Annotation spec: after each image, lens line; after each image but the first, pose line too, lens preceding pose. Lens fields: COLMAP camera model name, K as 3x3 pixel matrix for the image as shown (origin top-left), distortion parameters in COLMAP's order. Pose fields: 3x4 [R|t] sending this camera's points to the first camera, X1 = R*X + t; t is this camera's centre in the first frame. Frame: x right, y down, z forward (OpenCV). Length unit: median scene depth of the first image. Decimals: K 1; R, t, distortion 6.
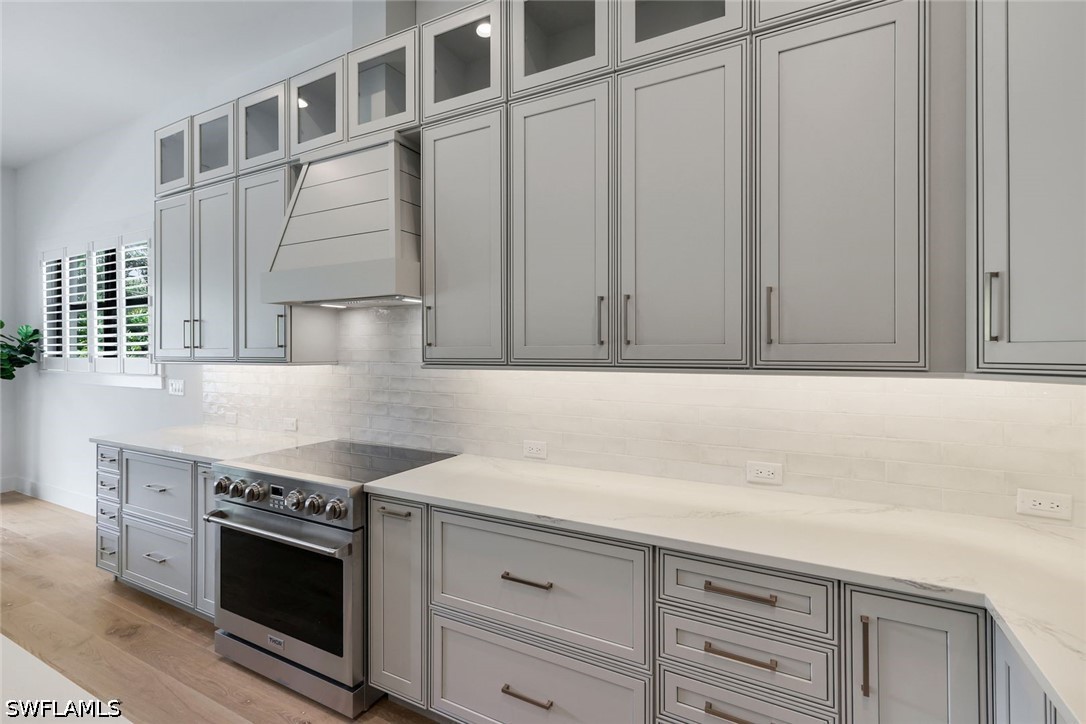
lens RADIAL K [[498.7, 0, 545.2], [0, 498.7, 350.4], [0, 0, 1]] dist [0.004491, -0.000203]
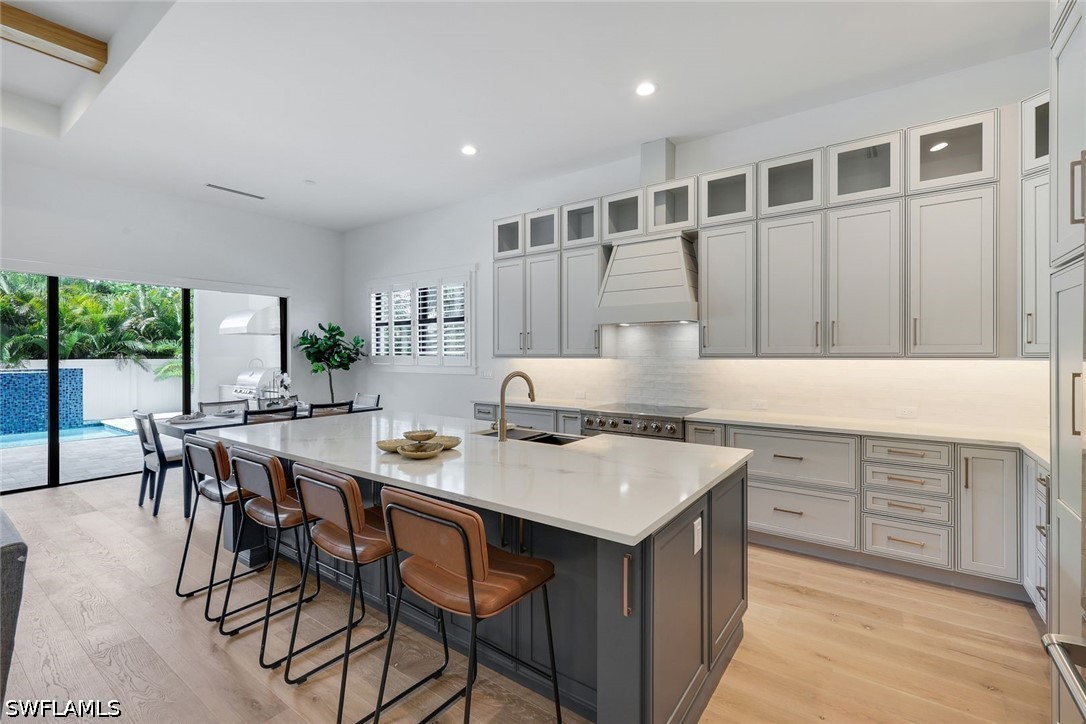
lens RADIAL K [[478.7, 0, 543.6], [0, 478.7, 354.7], [0, 0, 1]] dist [0.002935, -0.001015]
pose [[0.989845, 0.000772, -0.142151, -0.574300], [-0.000659, 0.999999, 0.000842, 0.018418], [0.142151, -0.000740, 0.989845, -0.862883]]
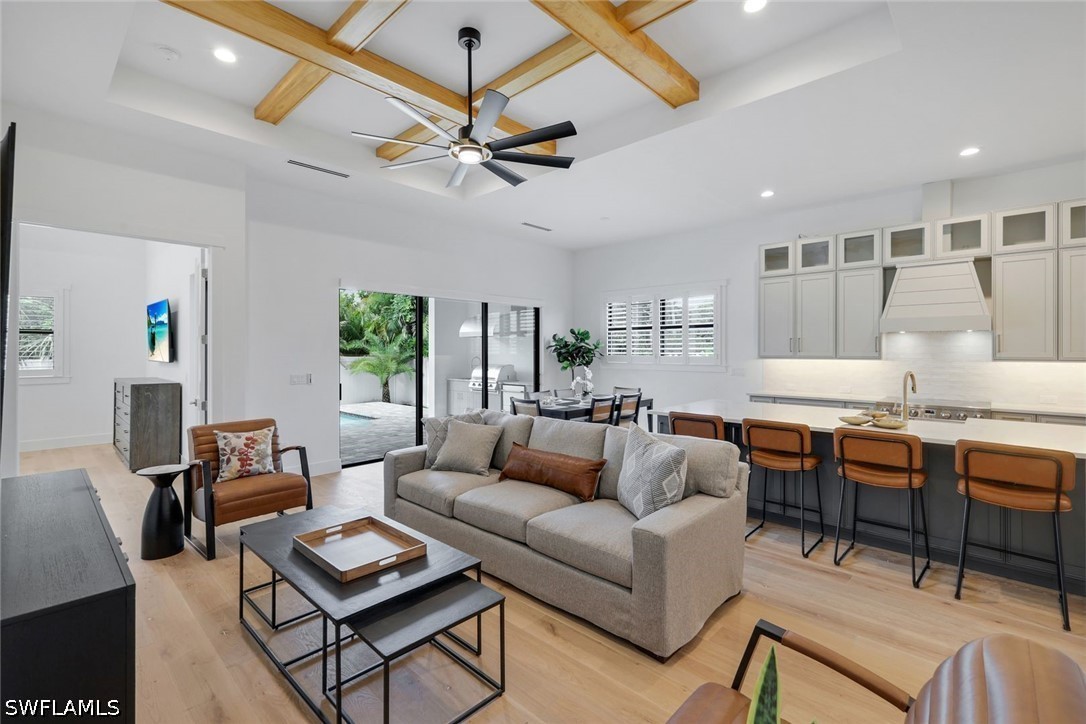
lens RADIAL K [[478.7, 0, 541.9], [0, 478.7, 352.5], [0, 0, 1]] dist [0.002935, -0.001015]
pose [[0.963804, 0.003540, -0.266587, -1.667926], [-0.003099, 0.999993, 0.002073, -0.003766], [0.266593, -0.001171, 0.963809, -1.680314]]
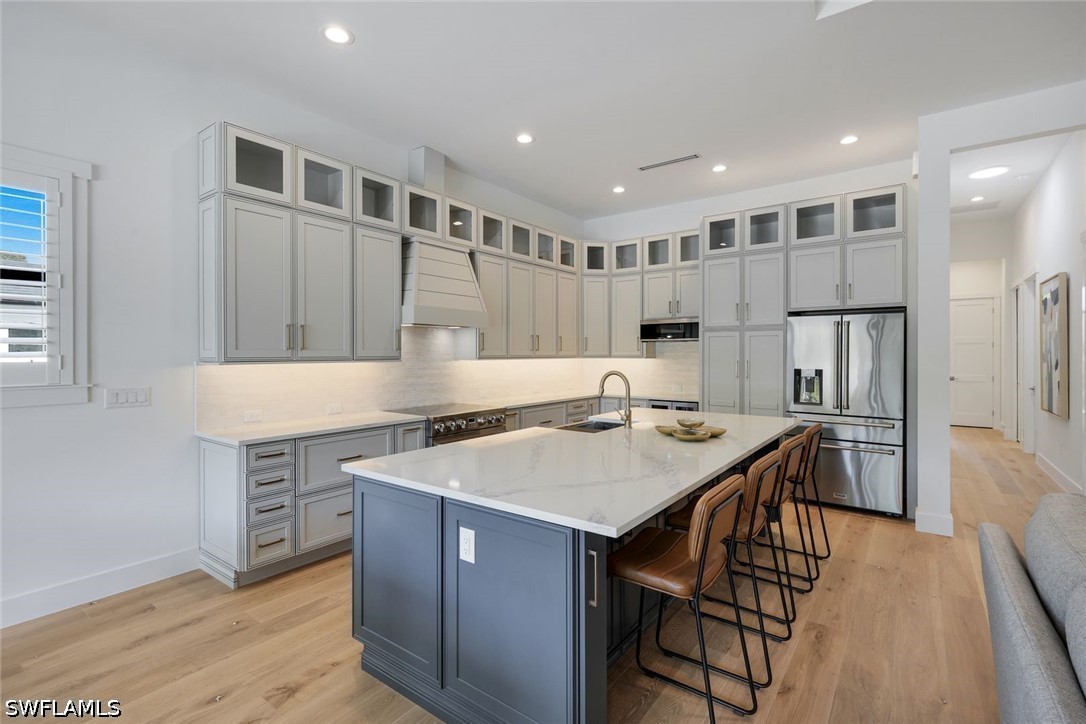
lens RADIAL K [[498.7, 0, 542.3], [0, 498.7, 357.1], [0, 0, 1]] dist [0.004491, -0.000203]
pose [[0.155331, -0.004785, 0.987851, -2.442971], [0.002800, 0.999986, 0.004403, 0.013152], [-0.987858, 0.002082, 0.155343, 0.372709]]
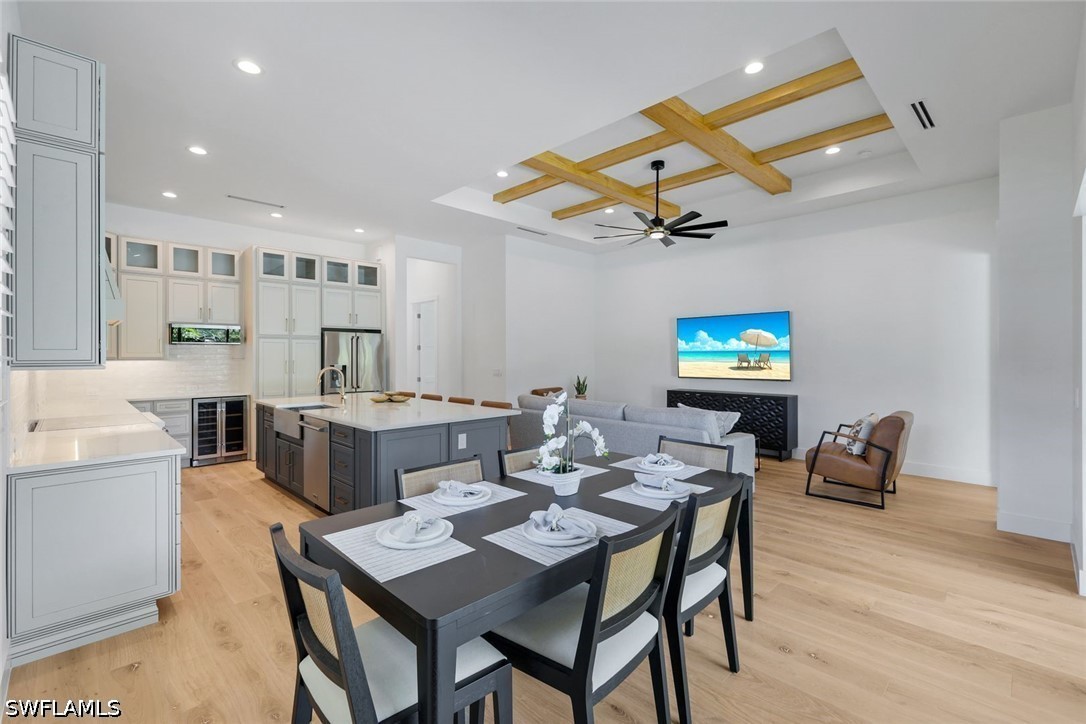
lens RADIAL K [[478.7, 0, 544.3], [0, 478.7, 356.2], [0, 0, 1]] dist [0.002935, -0.001015]
pose [[-0.953169, 0.003556, 0.302417, -2.465990], [0.004416, 0.999988, 0.002159, 0.013397], [-0.302405, 0.003394, -0.953173, 2.239906]]
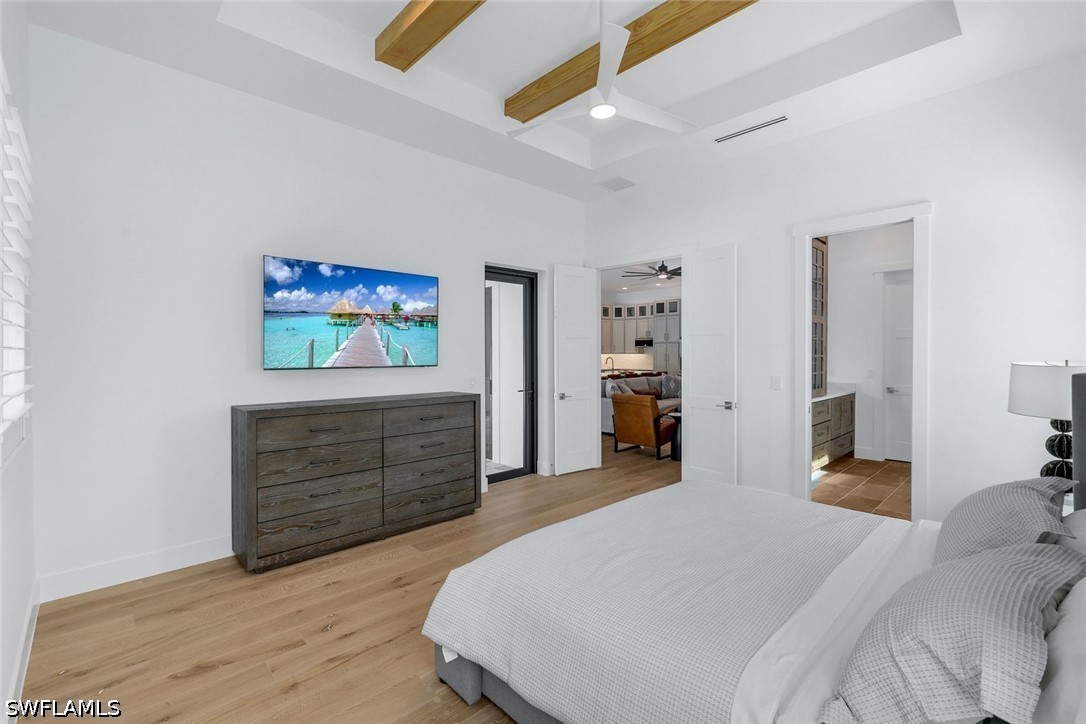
lens RADIAL K [[479.7, 0, 541.5], [0, 479.7, 355.9], [0, 0, 1]] dist [0.018075, 0.000087]
pose [[0.315237, -0.006713, 0.948989, -6.373380], [0.000882, 0.999977, 0.006780, 0.017487], [-0.949013, -0.001300, 0.315235, -0.610448]]
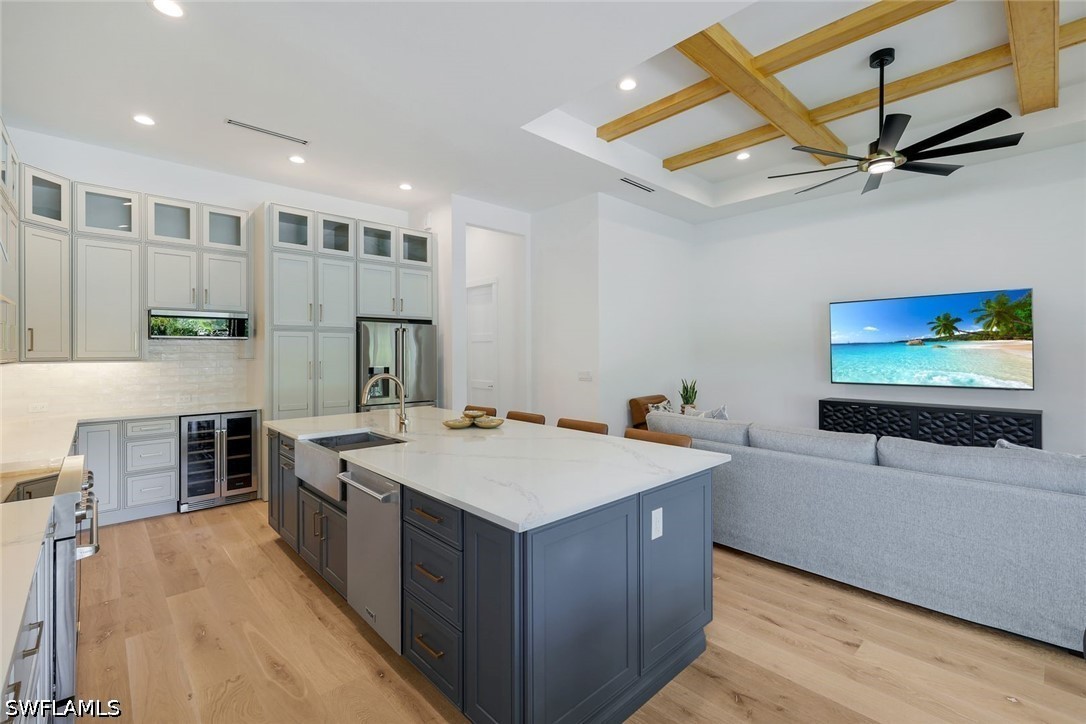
lens RADIAL K [[478.7, 0, 543.6], [0, 478.7, 351.1], [0, 0, 1]] dist [0.002935, -0.001015]
pose [[-0.943767, 0.006144, 0.330556, -1.732803], [0.006420, 0.999979, -0.000258, 0.001301], [-0.330550, 0.001879, -0.943786, 1.567649]]
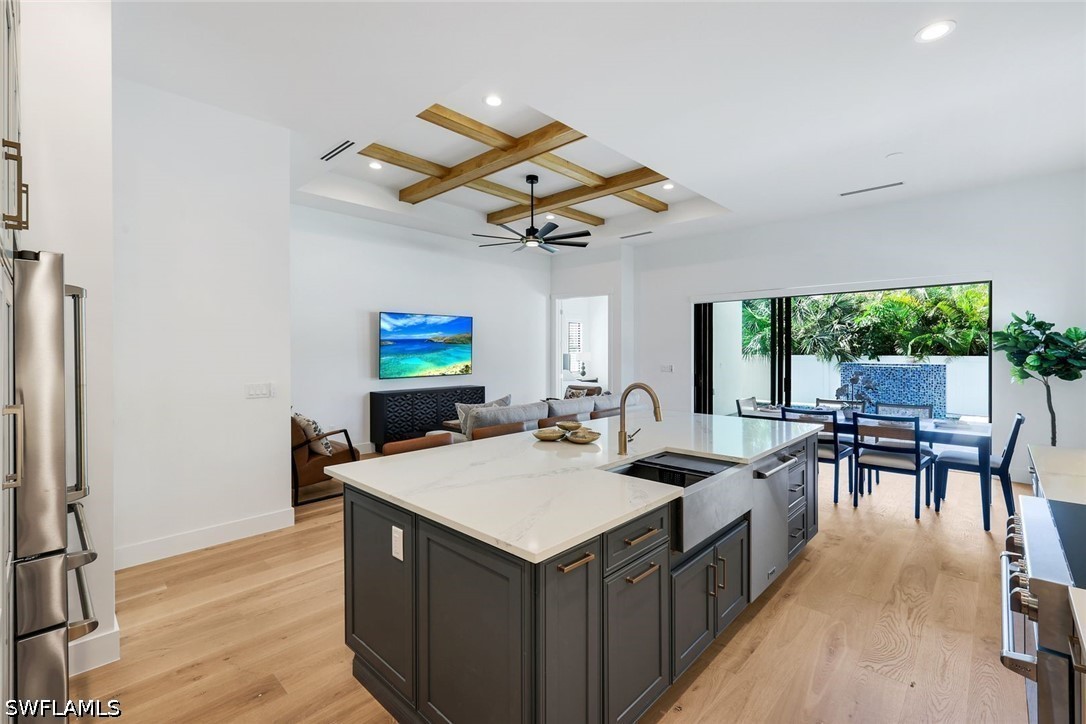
lens RADIAL K [[478.7, 0, 544.9], [0, 478.7, 351.2], [0, 0, 1]] dist [0.002935, -0.001015]
pose [[-0.271308, 0.006052, -0.962474, 0.318398], [0.000435, 0.999981, 0.006166, -0.015021], [0.962492, 0.001254, -0.271306, 0.484898]]
